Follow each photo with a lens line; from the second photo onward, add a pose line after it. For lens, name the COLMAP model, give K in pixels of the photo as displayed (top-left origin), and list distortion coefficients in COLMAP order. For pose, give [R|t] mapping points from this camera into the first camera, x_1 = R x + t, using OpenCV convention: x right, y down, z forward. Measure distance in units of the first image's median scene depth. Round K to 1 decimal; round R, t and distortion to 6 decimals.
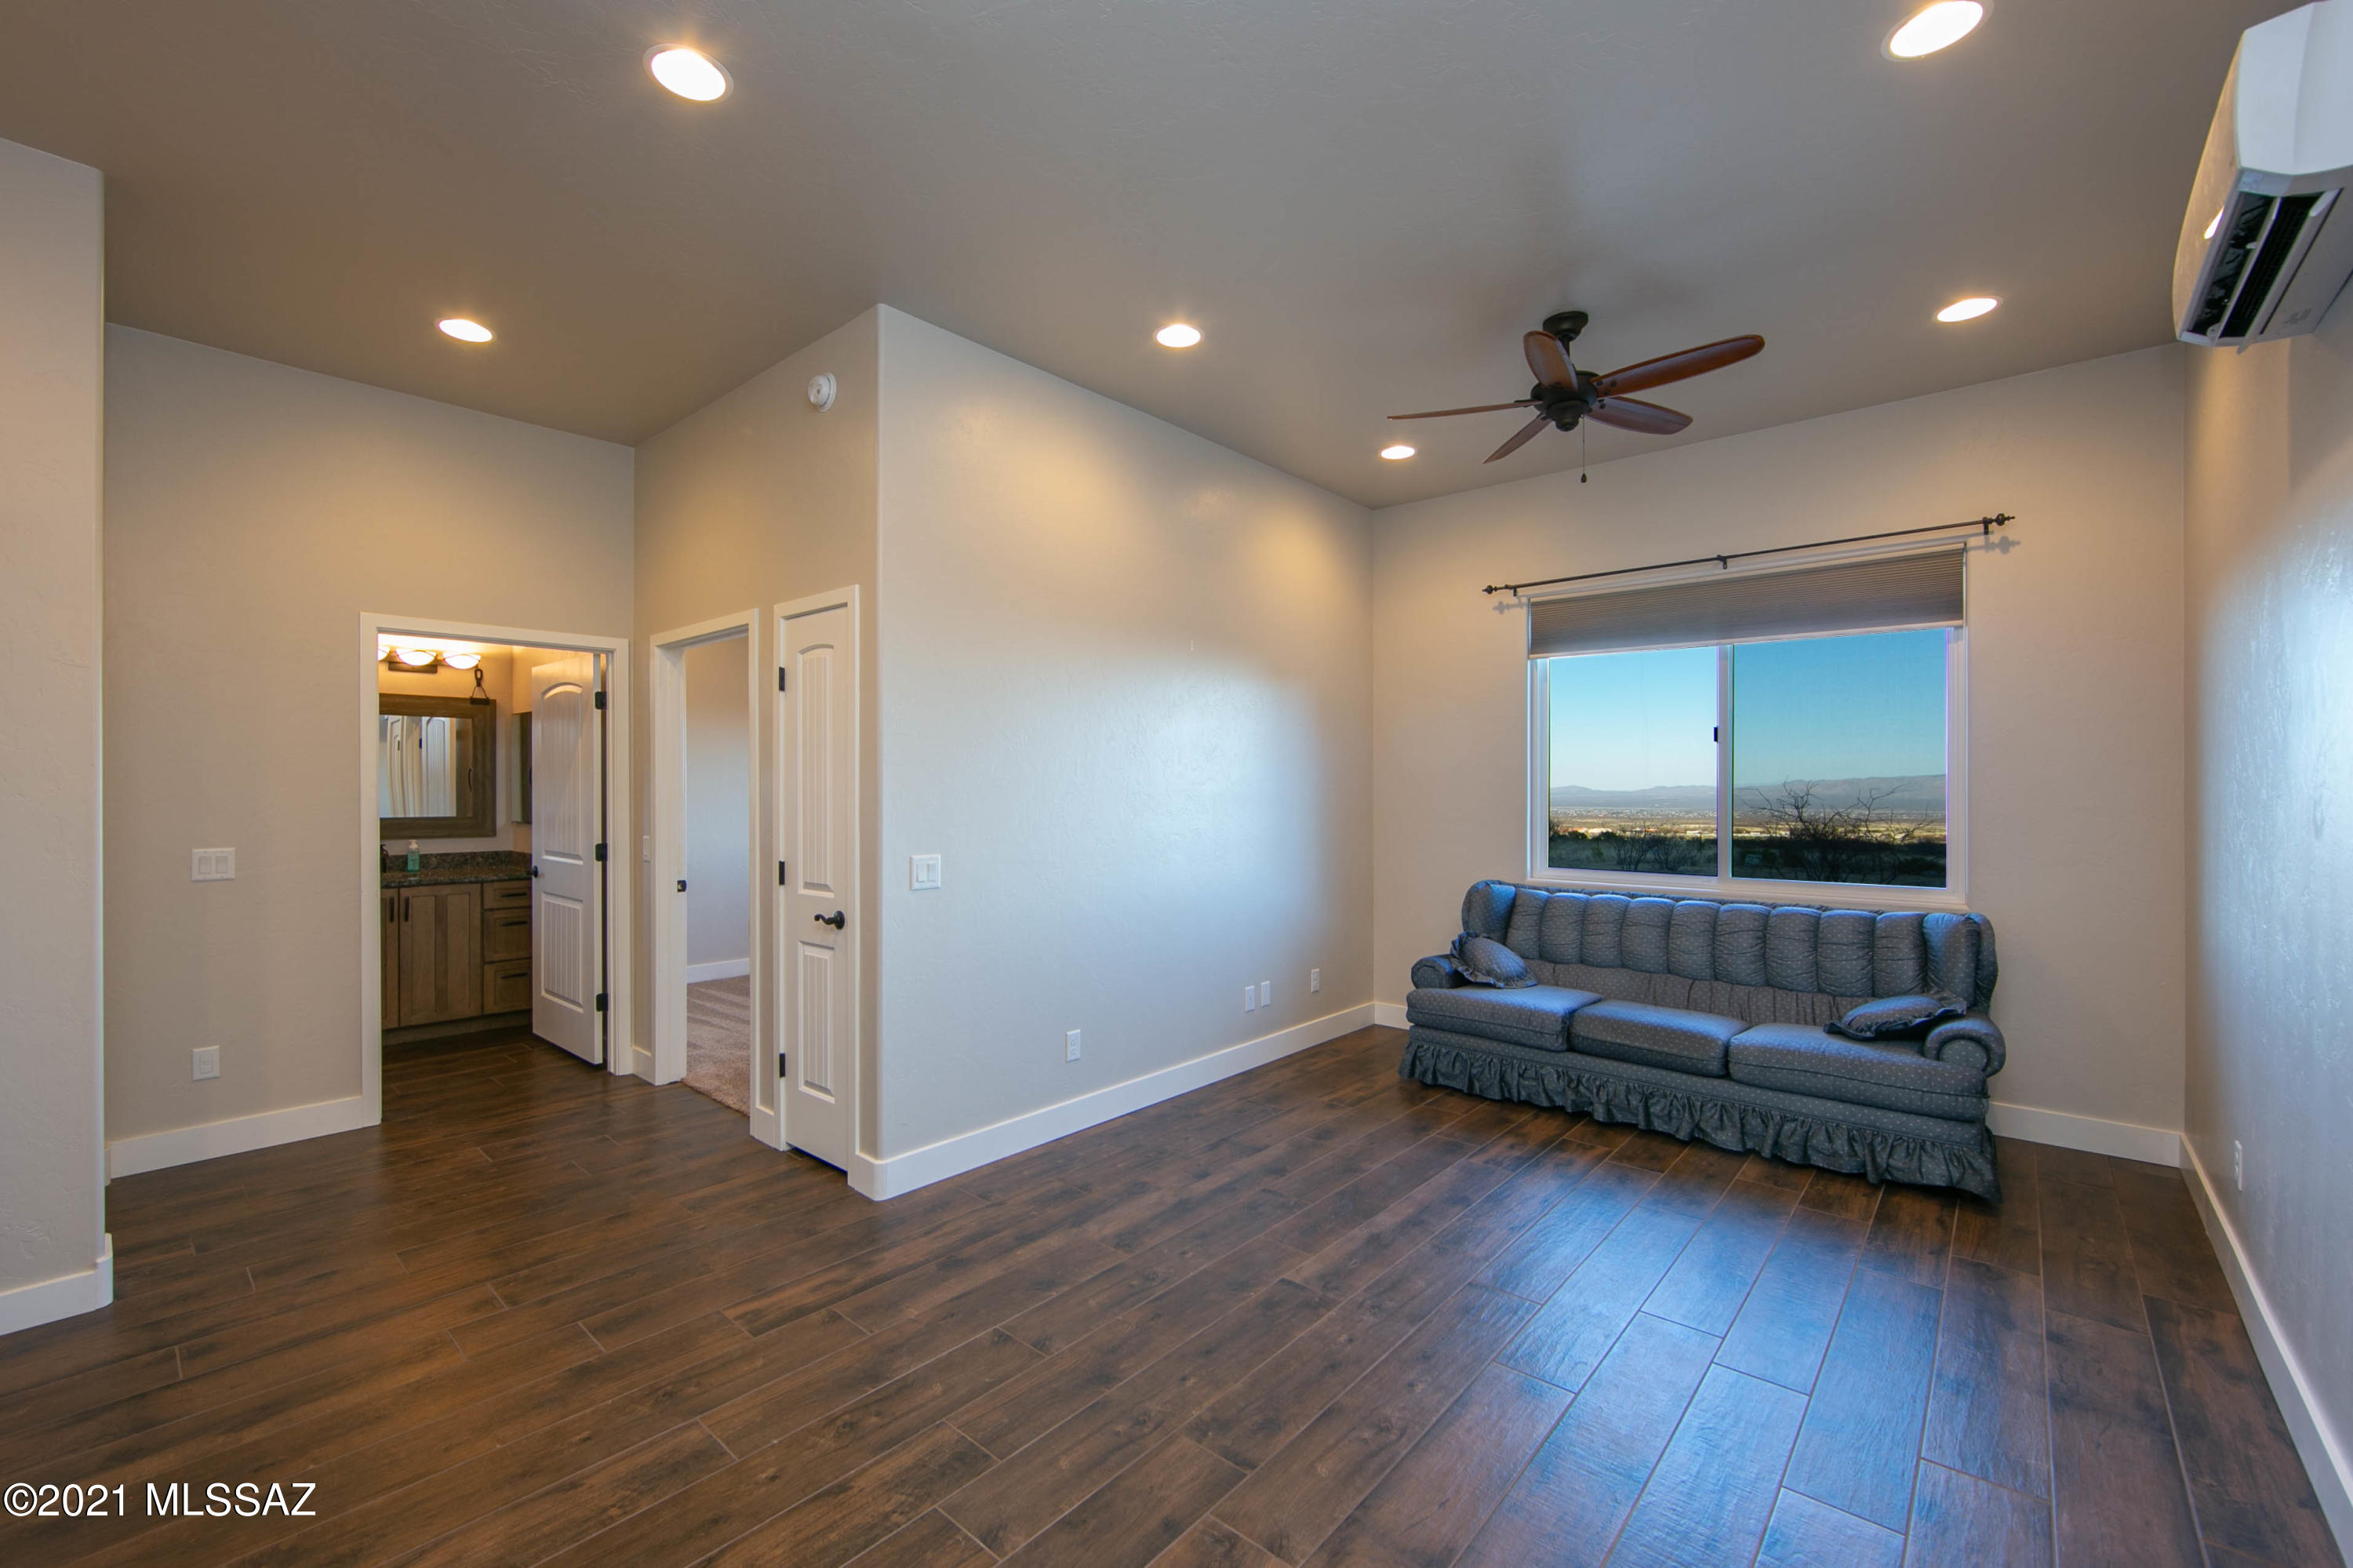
lens RADIAL K [[927.9, 0, 1178.4], [0, 927.9, 796.3], [0, 0, 1]] dist [-0.011416, 0.002140]
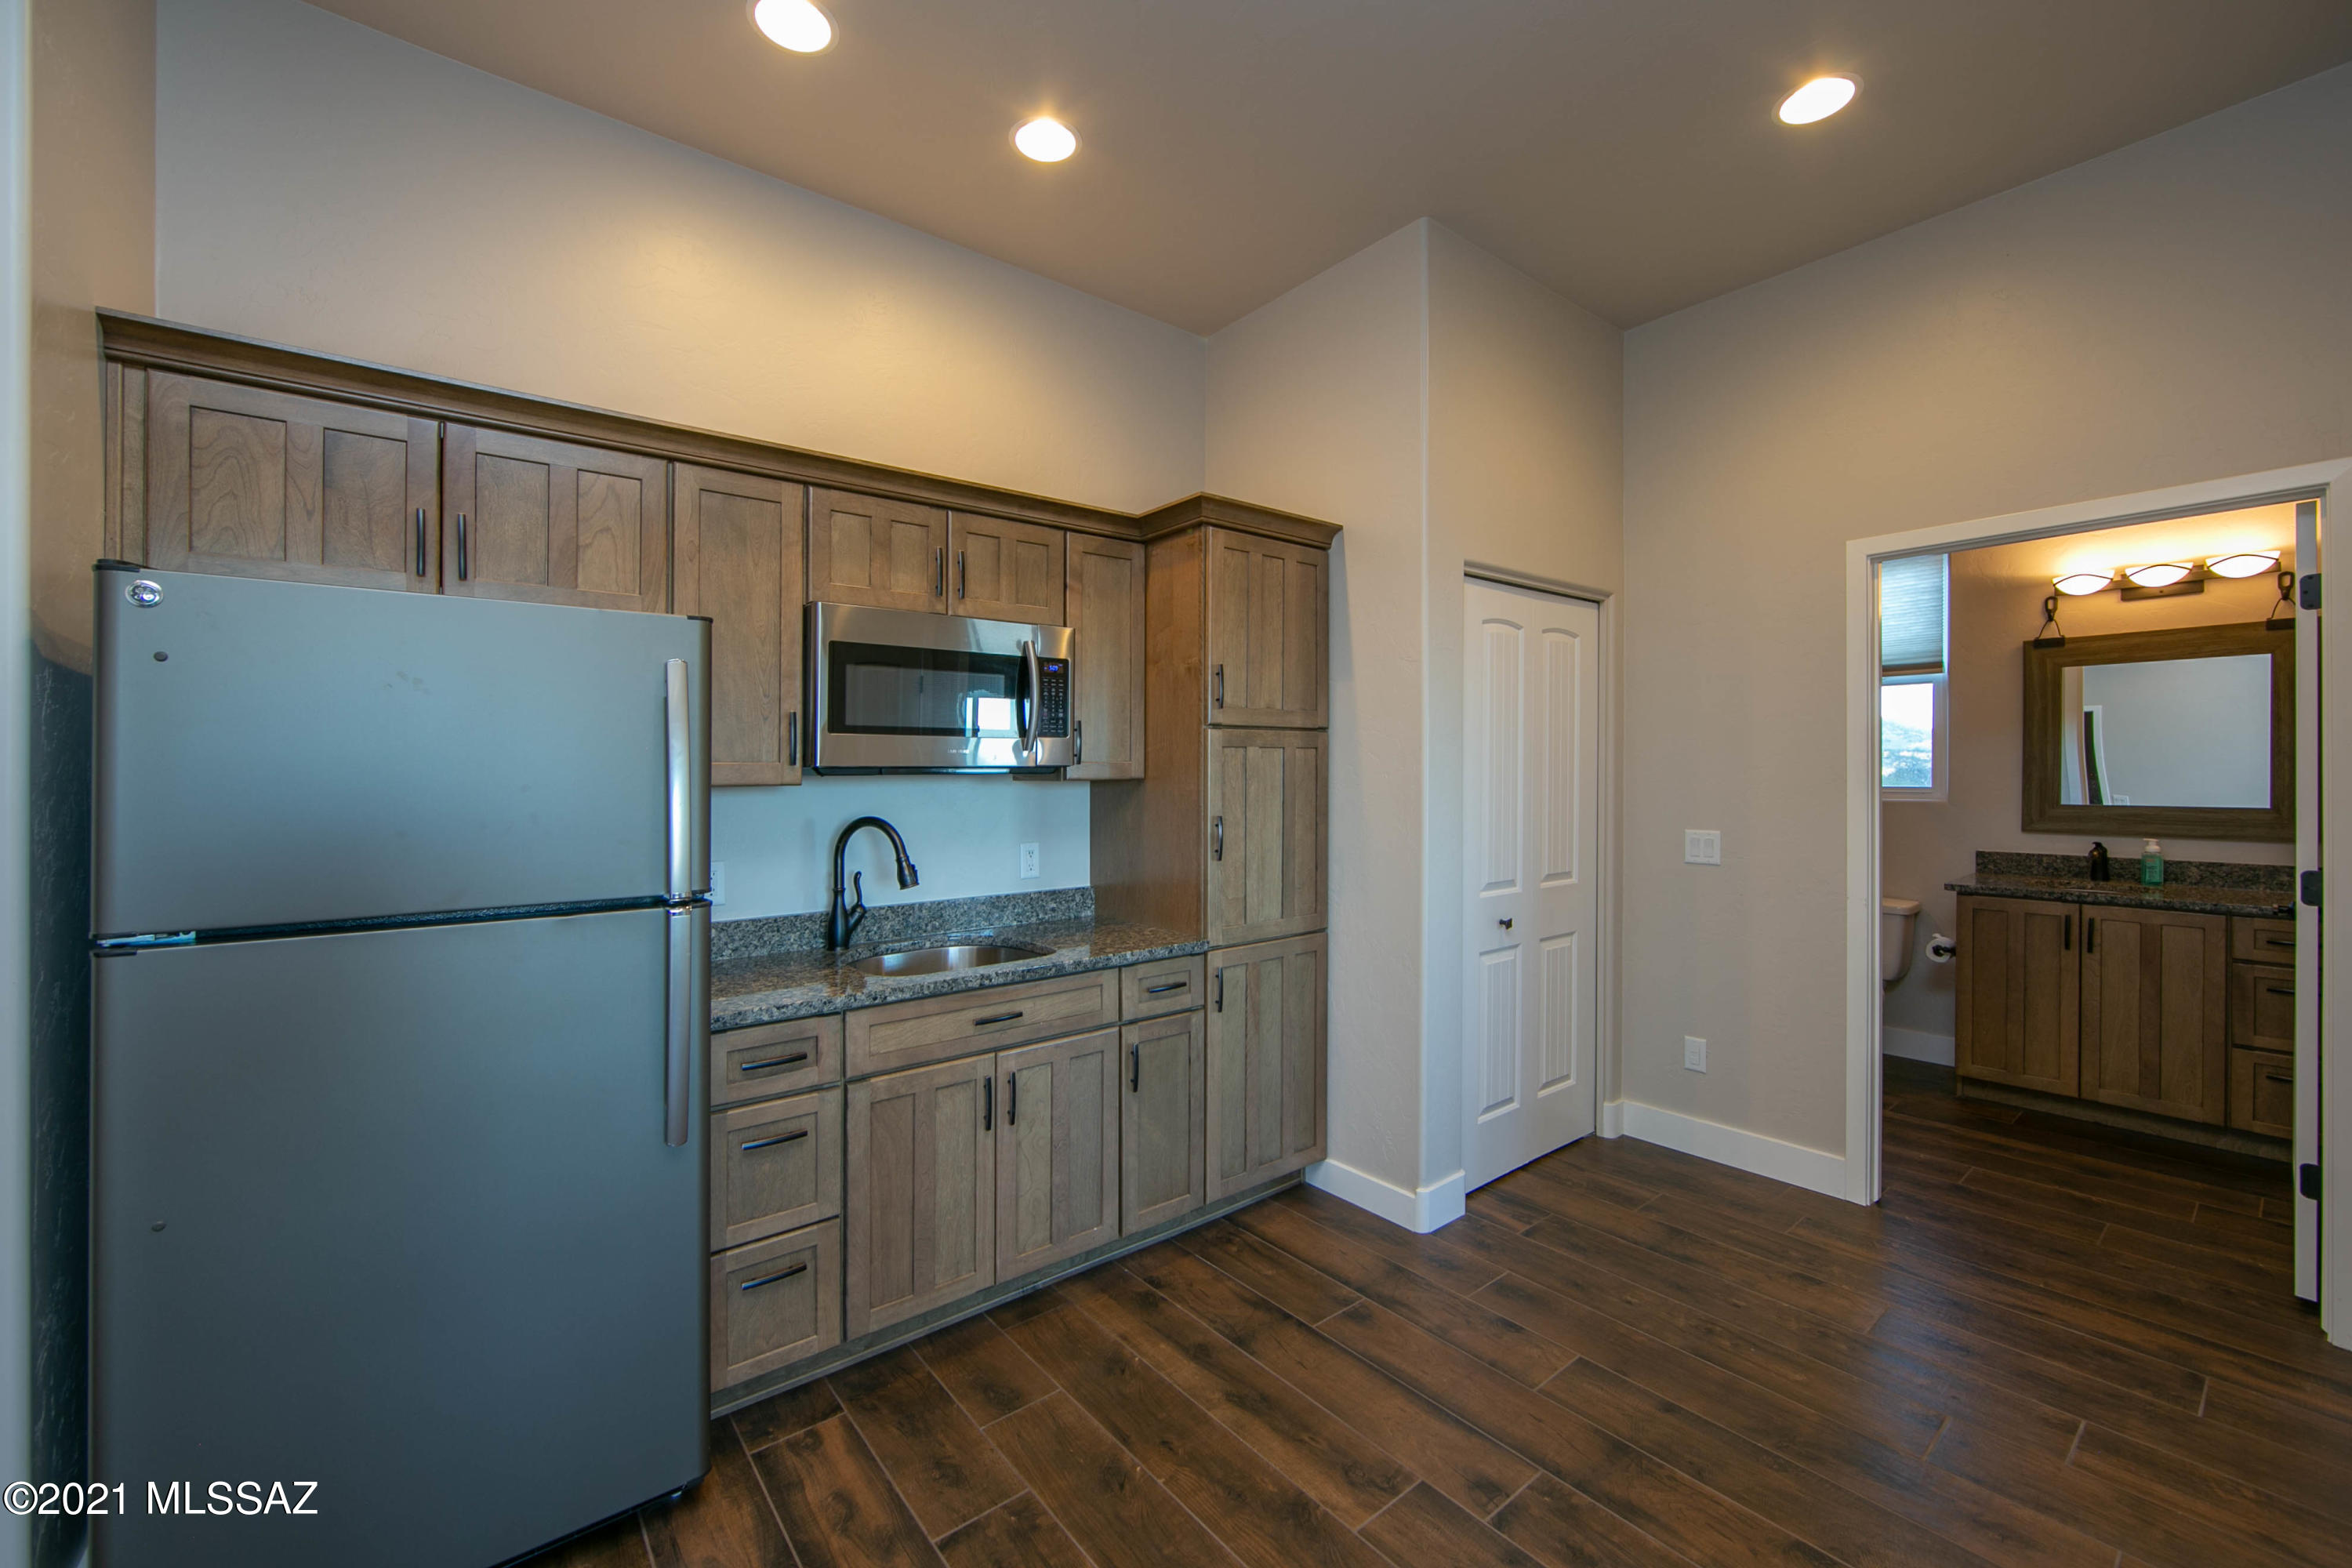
lens RADIAL K [[927.5, 0, 1167.7], [0, 927.5, 773.1], [0, 0, 1]] dist [-0.011416, 0.002140]
pose [[-0.200549, -0.000500, -0.979683, -0.003000], [-0.000756, 1.000000, -0.000356, -0.001456], [0.979683, 0.000669, -0.200550, 0.441837]]
